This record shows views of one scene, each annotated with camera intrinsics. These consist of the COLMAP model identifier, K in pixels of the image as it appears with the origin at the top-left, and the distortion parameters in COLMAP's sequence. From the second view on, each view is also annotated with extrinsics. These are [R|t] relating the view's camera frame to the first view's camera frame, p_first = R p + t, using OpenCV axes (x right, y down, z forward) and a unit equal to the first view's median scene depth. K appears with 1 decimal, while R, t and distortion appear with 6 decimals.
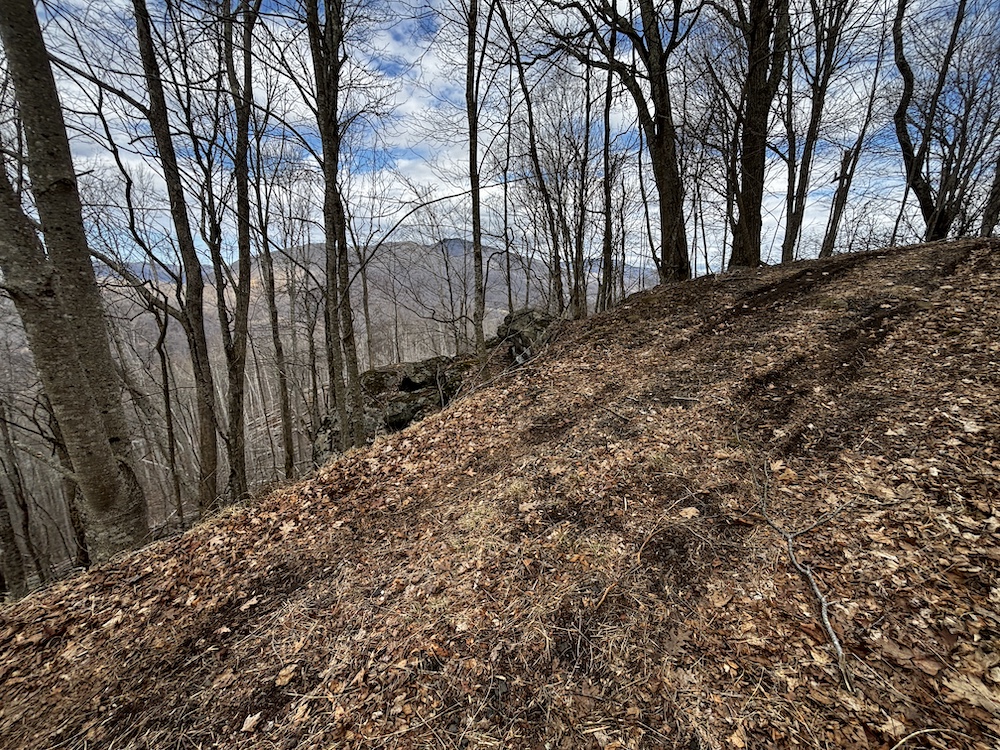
lens RADIAL K [[401.7, 0, 499.8], [0, 401.7, 376.7], [0, 0, 1]] dist [0.000479, 0.000010]
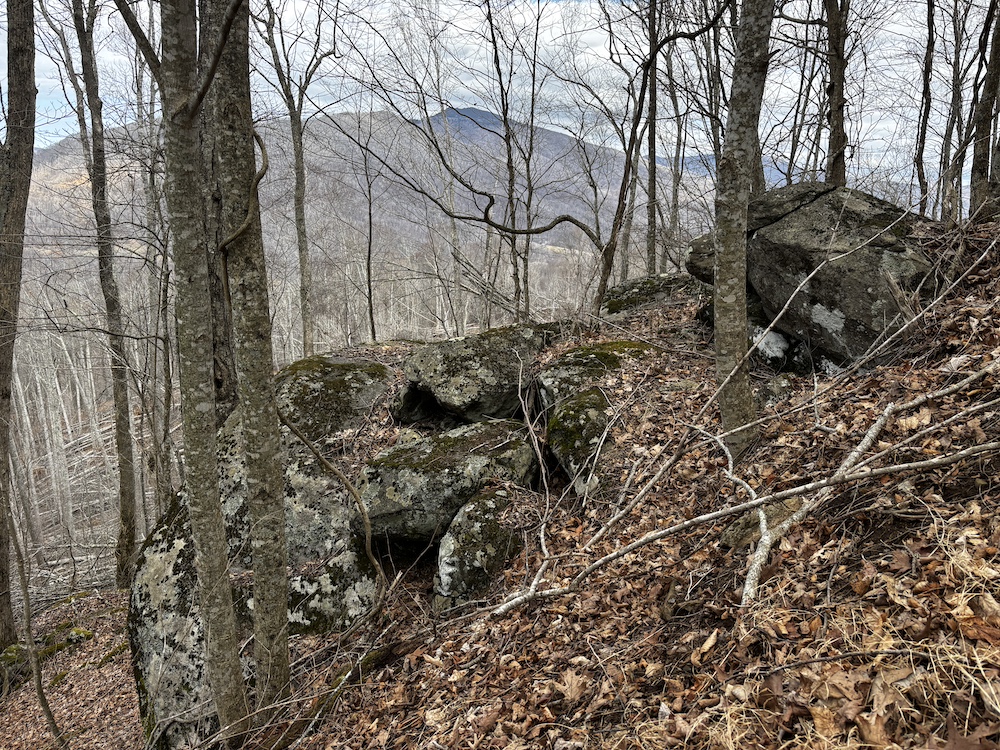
lens RADIAL K [[757.6, 0, 500.1], [0, 757.6, 373.2], [0, 0, 1]] dist [-0.007565, -0.001767]
pose [[0.997843, 0.039624, -0.052330, -0.137985], [-0.039625, 0.999214, 0.001009, -0.012211], [0.052329, 0.001067, 0.998629, 0.395775]]
